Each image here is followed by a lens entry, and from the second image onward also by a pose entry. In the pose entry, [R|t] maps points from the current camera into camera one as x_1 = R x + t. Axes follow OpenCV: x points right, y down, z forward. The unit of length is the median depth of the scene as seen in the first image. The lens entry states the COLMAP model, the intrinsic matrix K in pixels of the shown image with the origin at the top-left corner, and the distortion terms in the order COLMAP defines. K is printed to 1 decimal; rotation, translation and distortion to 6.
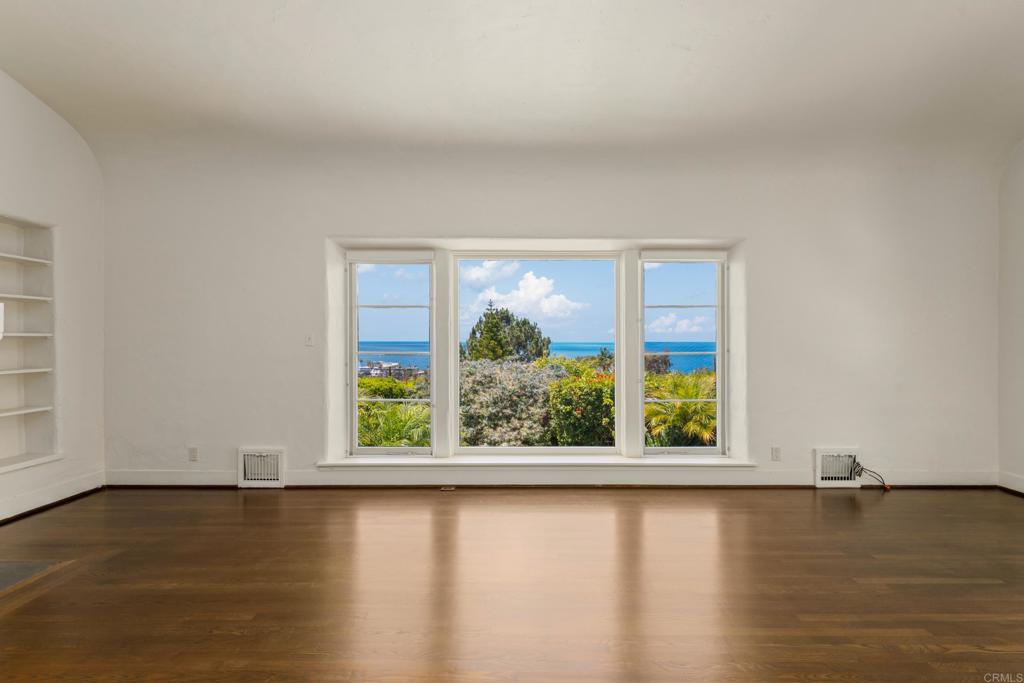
lens RADIAL K [[512.0, 0, 512.0], [0, 512.0, 341.5], [0, 0, 1]] dist [0.000702, 0.000597]
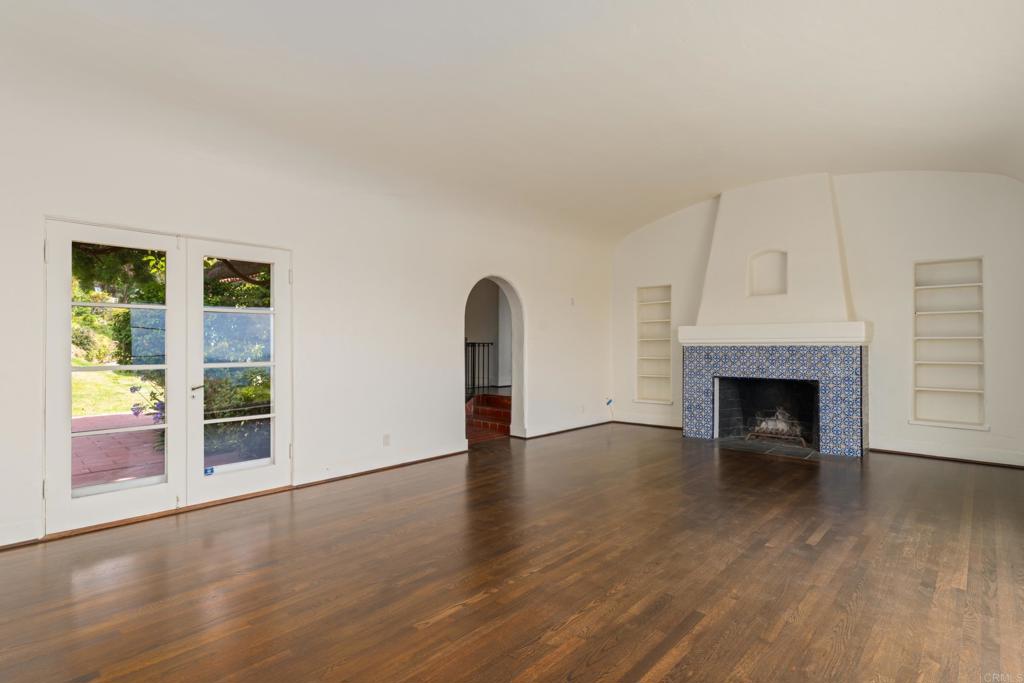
lens RADIAL K [[505.4, 0, 512.0], [0, 505.4, 341.5], [0, 0, 1]] dist [-0.000573, 0.000030]
pose [[-0.691387, -0.004884, -0.722468, 0.798029], [-0.008794, 0.999960, 0.001655, 0.007026], [0.722431, 0.007498, -0.691403, 0.891507]]
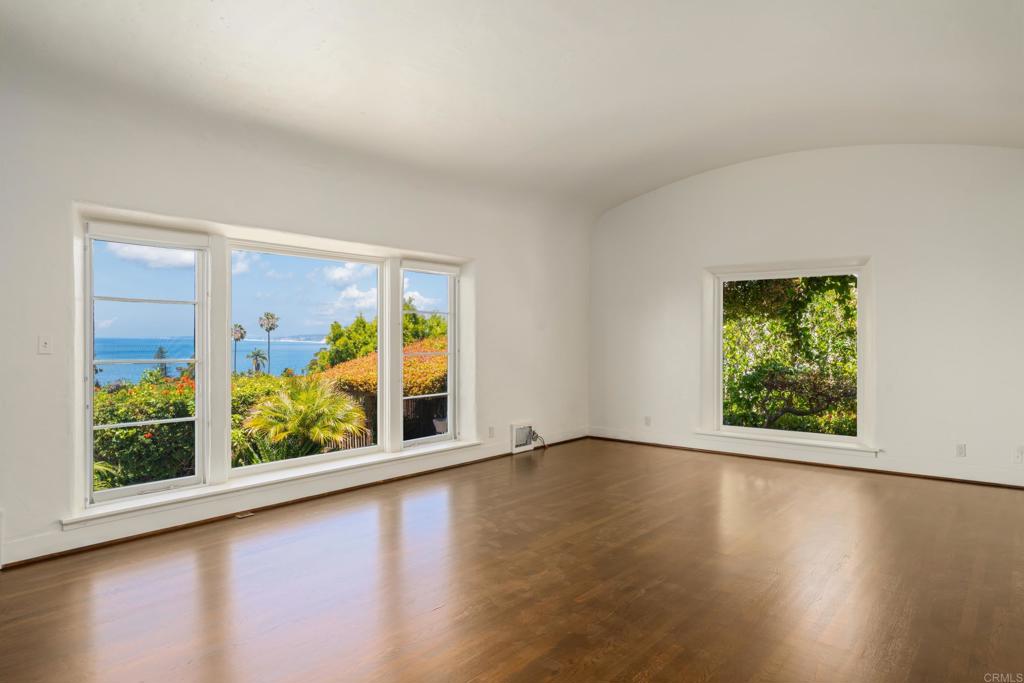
lens RADIAL K [[637.8, 0, 525.4], [0, 637.8, 339.9], [0, 0, 1]] dist [-0.000018, 0.000482]
pose [[0.623493, -0.003989, 0.781819, -0.641355], [0.002390, 0.999992, 0.003196, -0.011670], [-0.781825, -0.000124, 0.623498, -0.043951]]
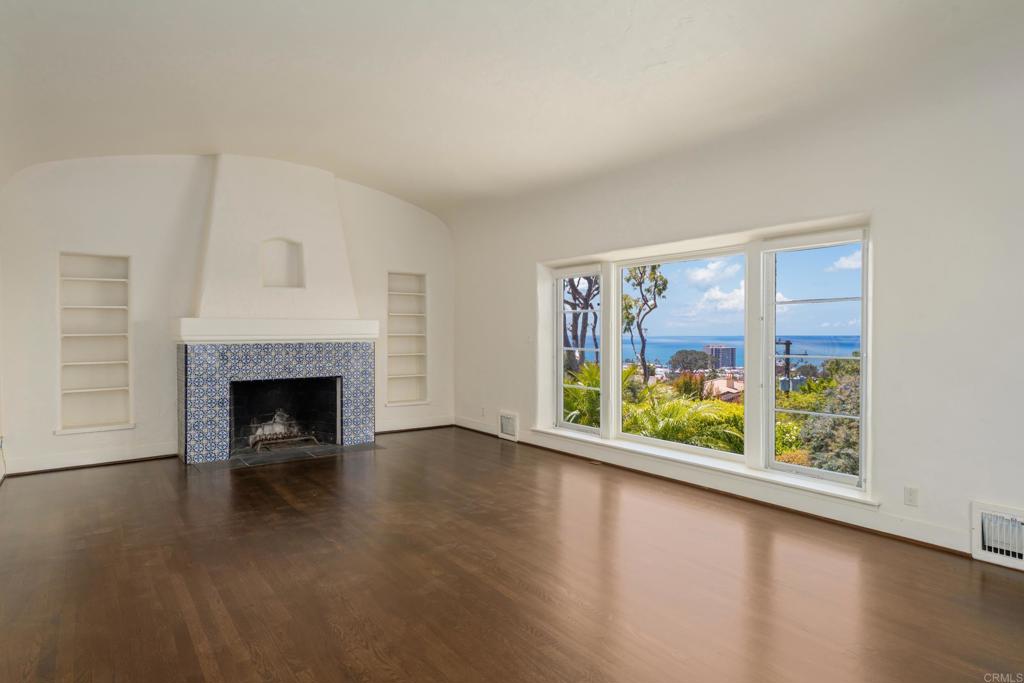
lens RADIAL K [[594.6, 0, 510.9], [0, 594.6, 330.0], [0, 0, 1]] dist [0.000313, -0.000835]
pose [[0.575961, -0.004805, -0.817463, 0.860034], [-0.008604, 0.999892, -0.011940, -0.004534], [0.817432, 0.013910, 0.575857, 0.033318]]
